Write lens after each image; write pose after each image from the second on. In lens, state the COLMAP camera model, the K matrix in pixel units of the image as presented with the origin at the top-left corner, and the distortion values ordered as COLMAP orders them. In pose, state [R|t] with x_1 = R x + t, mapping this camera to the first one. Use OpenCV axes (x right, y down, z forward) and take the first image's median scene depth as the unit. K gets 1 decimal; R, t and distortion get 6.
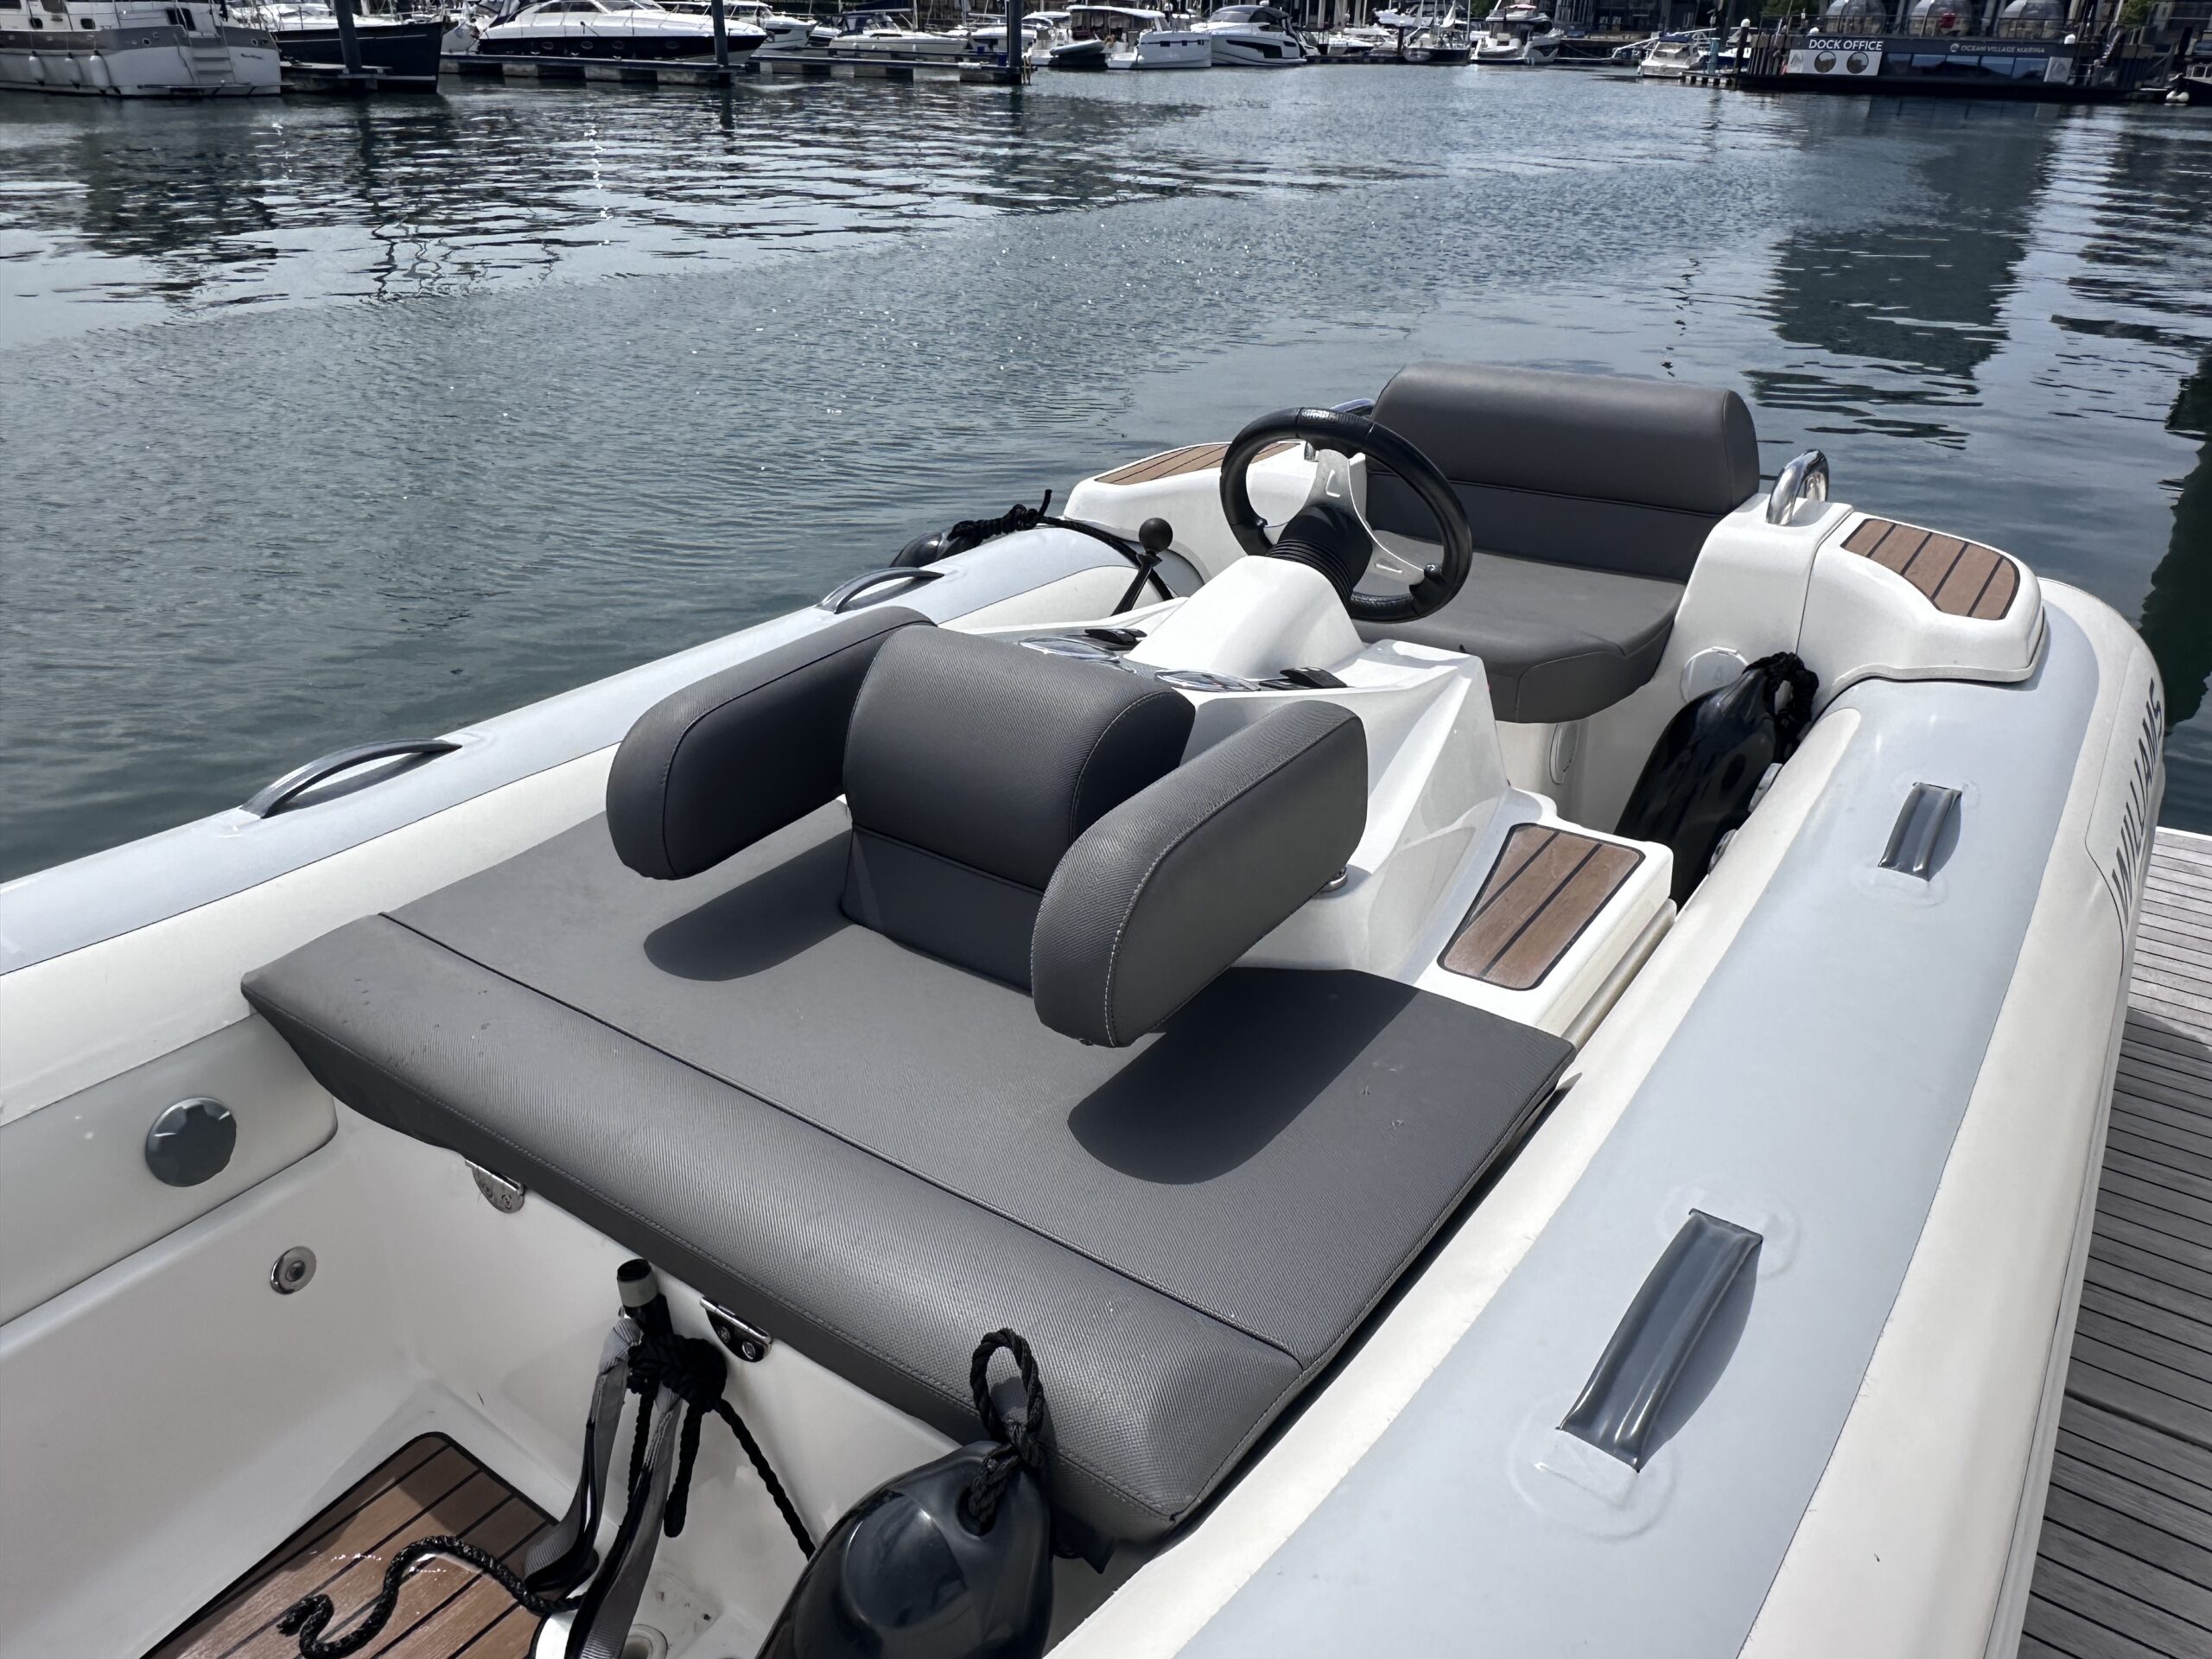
lens RADIAL K [[1519.6, 0, 1134.9], [0, 1519.6, 824.7], [0, 0, 1]] dist [-0.021574, 0.018508]
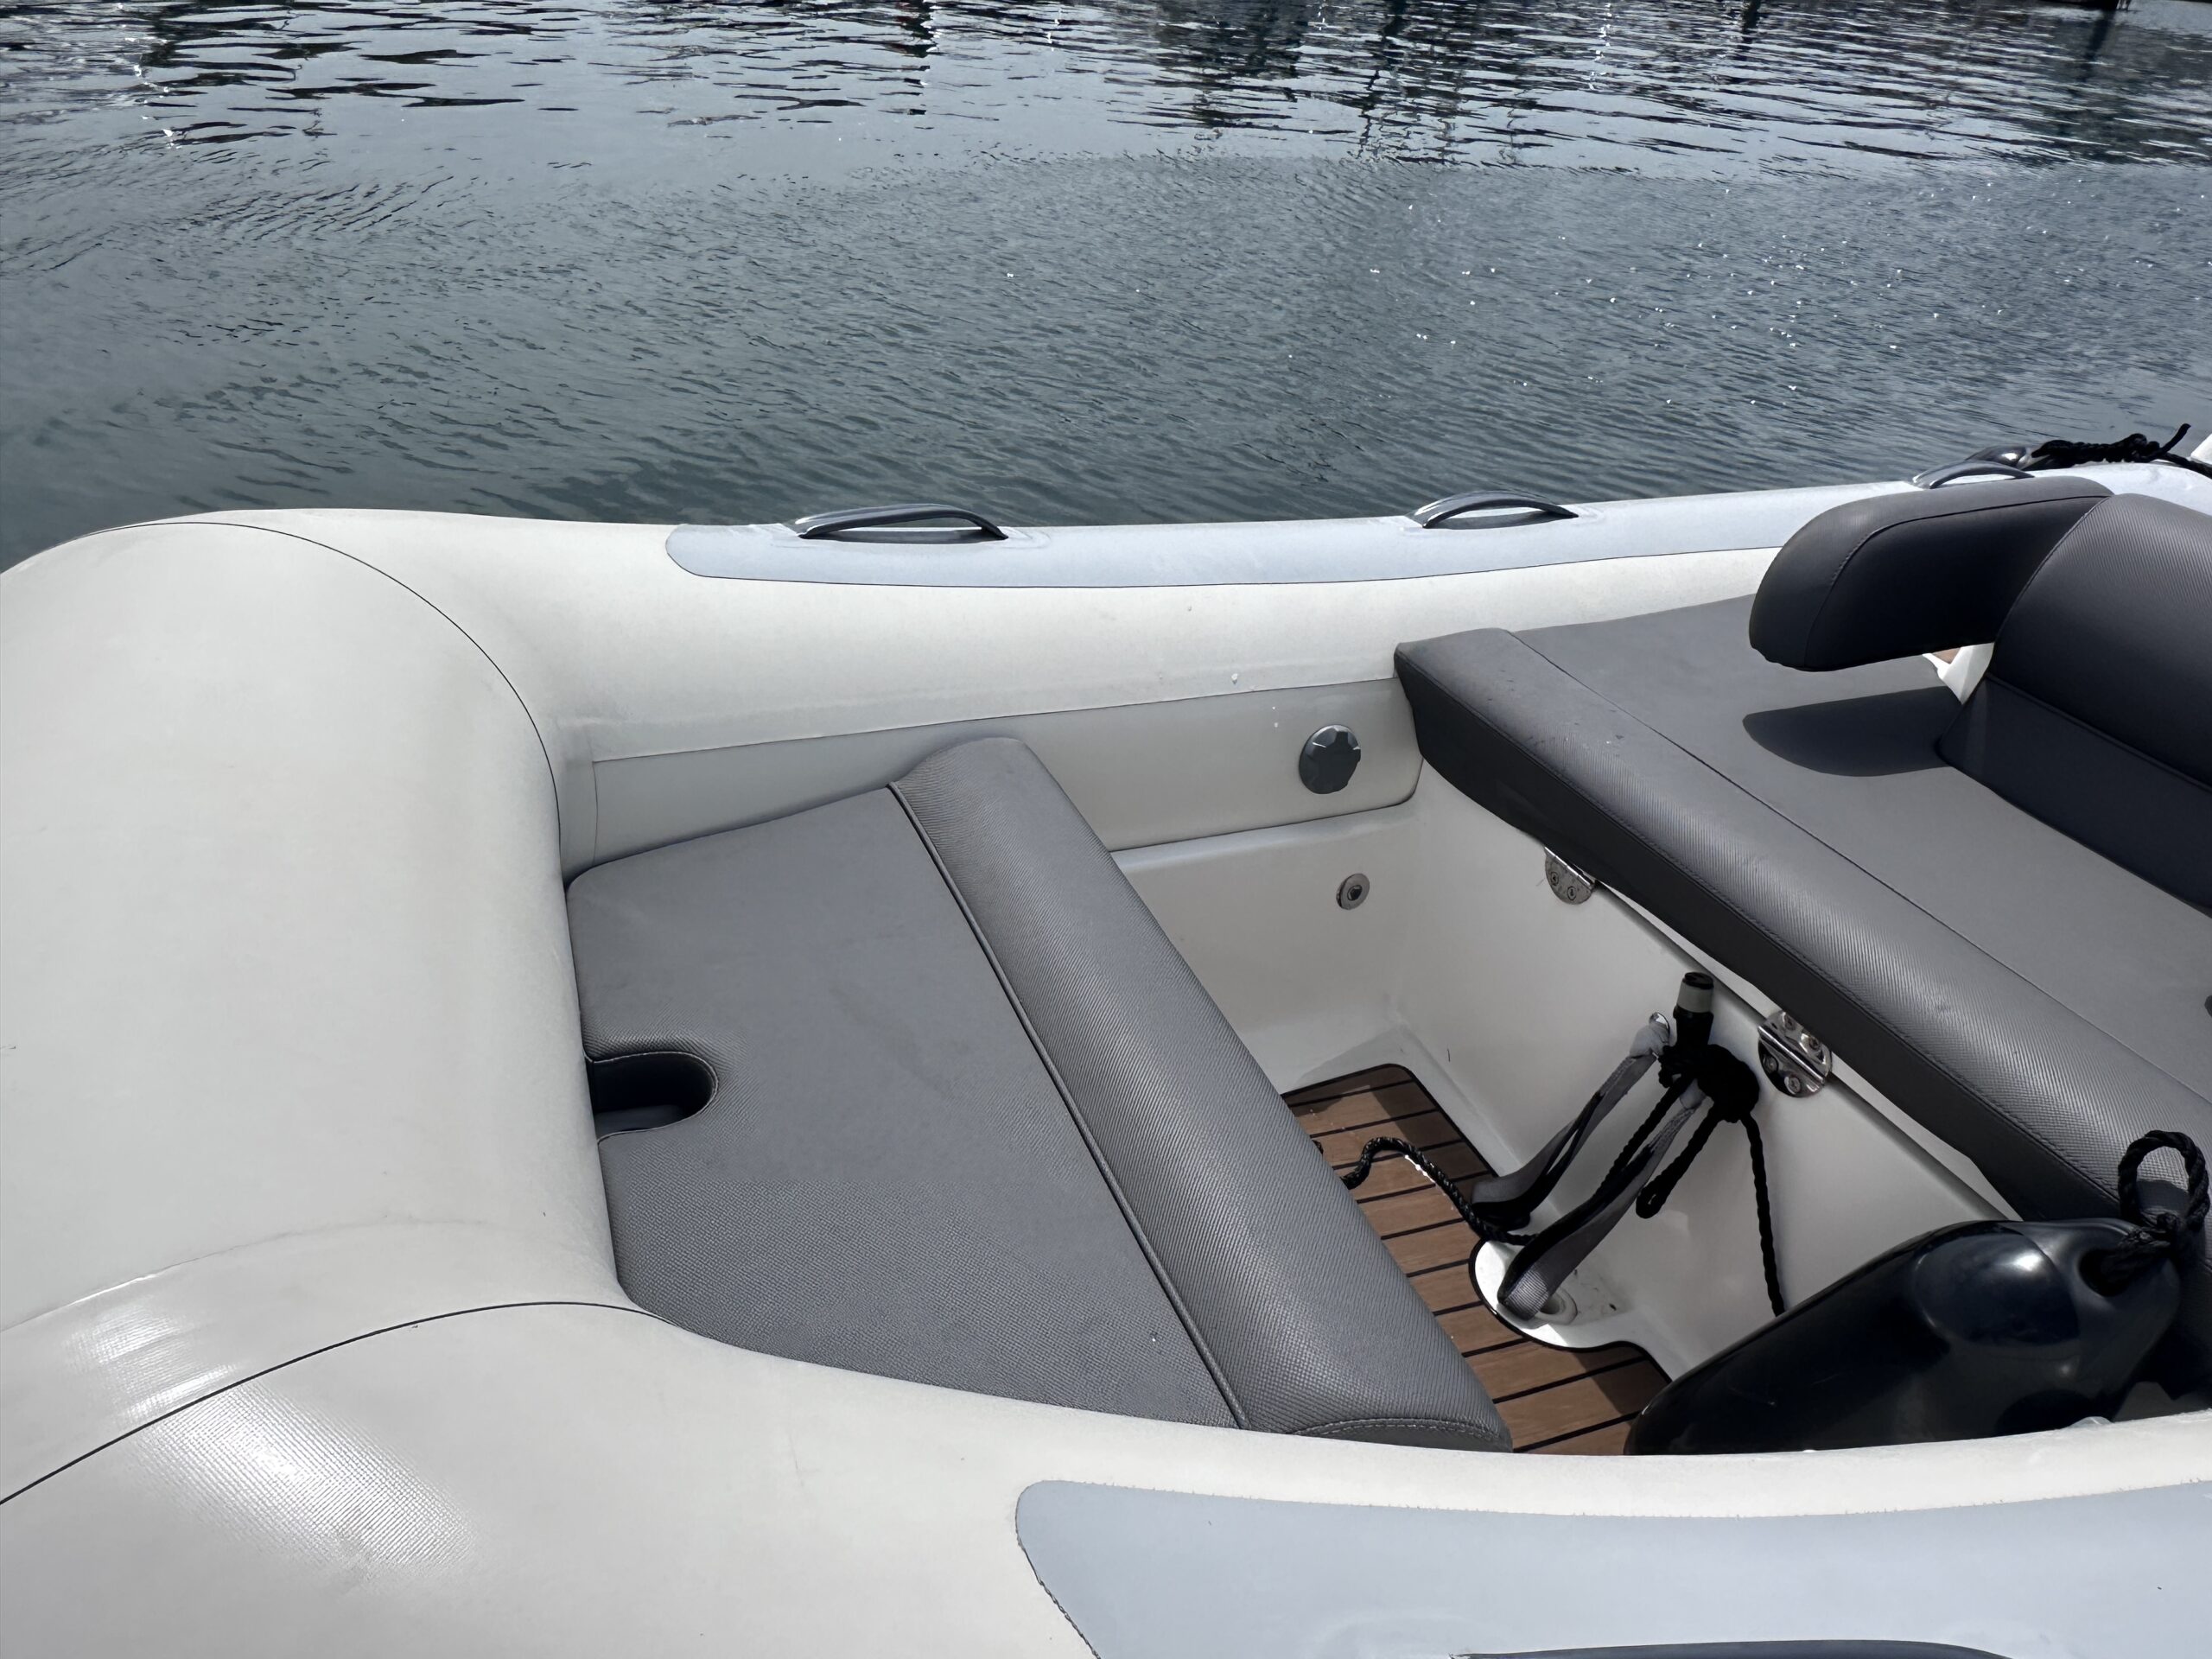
lens RADIAL K [[1519.6, 0, 1125.9], [0, 1519.6, 799.7], [0, 0, 1]] dist [-0.021574, 0.018508]
pose [[0.837156, 0.322545, -0.441740, -0.209717], [-0.303958, 0.945775, 0.114534, 0.150999], [0.454729, 0.038387, 0.889802, -0.169947]]
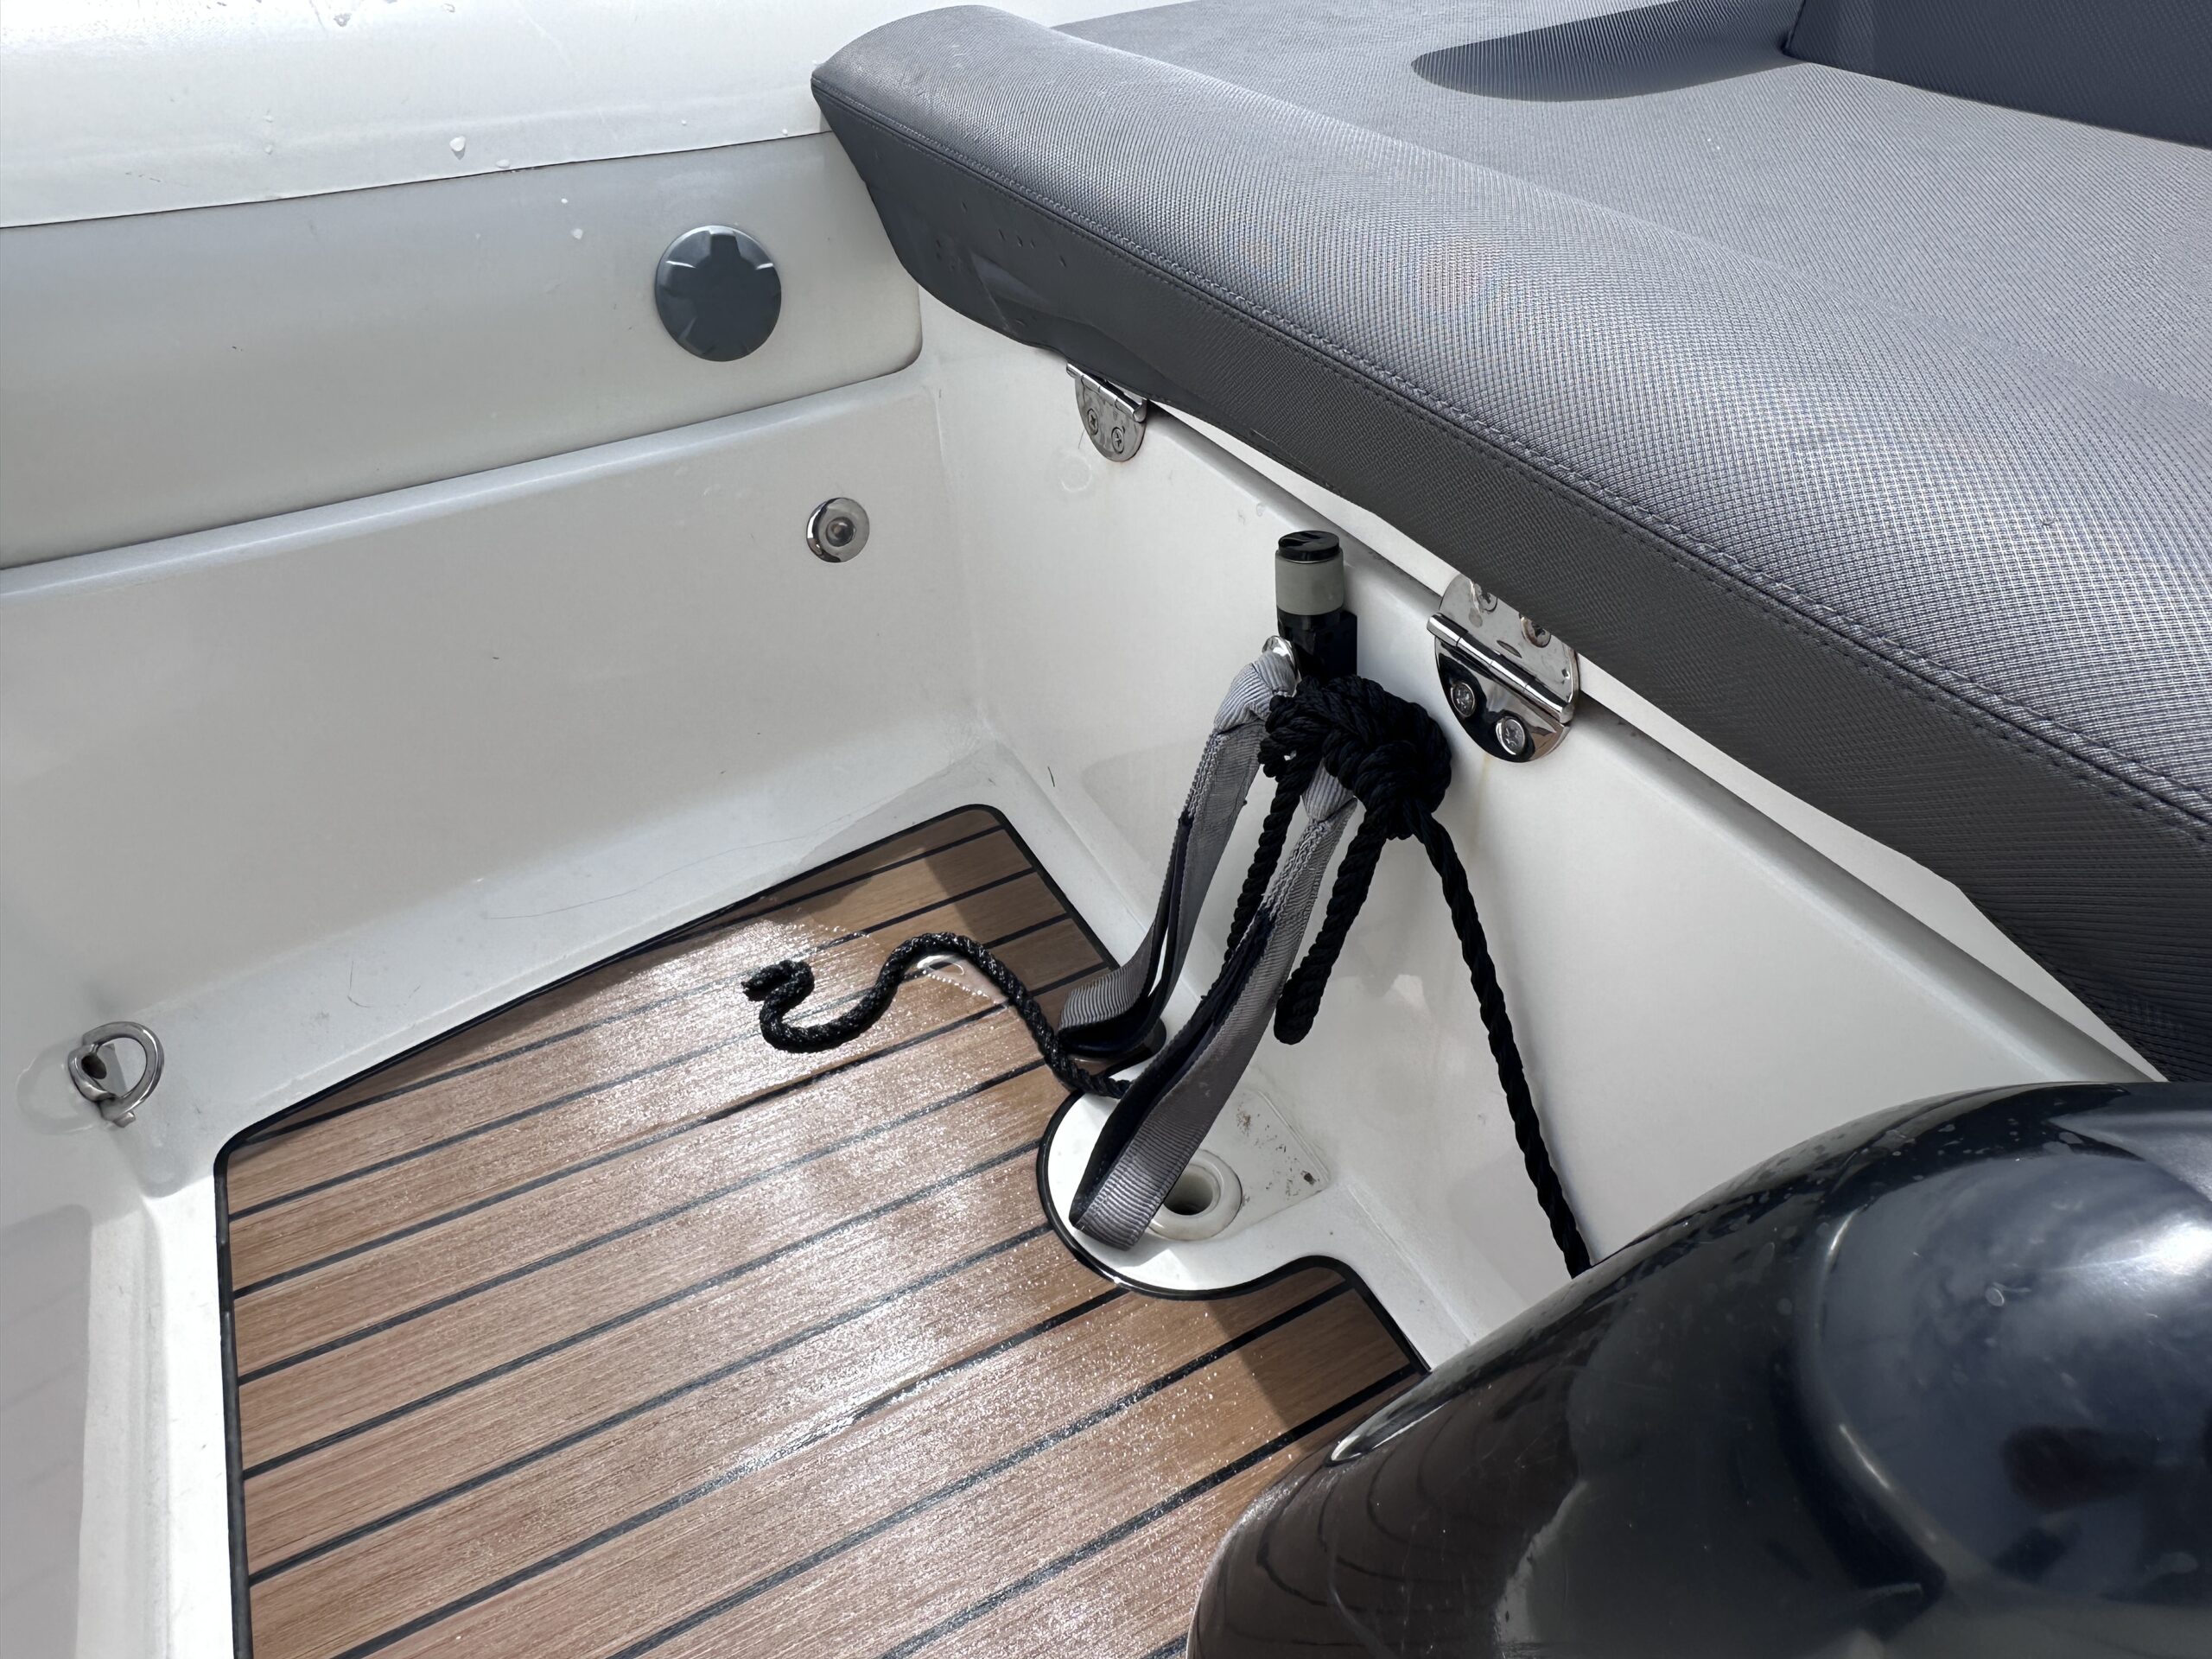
lens RADIAL K [[1426.8, 0, 1141.8], [0, 1426.8, 780.3], [0, 0, 1]] dist [0.003350, -0.006479]
pose [[0.893926, 0.240957, -0.377937, -0.160879], [-0.149634, 0.955264, 0.255110, 0.228337], [0.422500, -0.171497, 0.889990, 0.475400]]
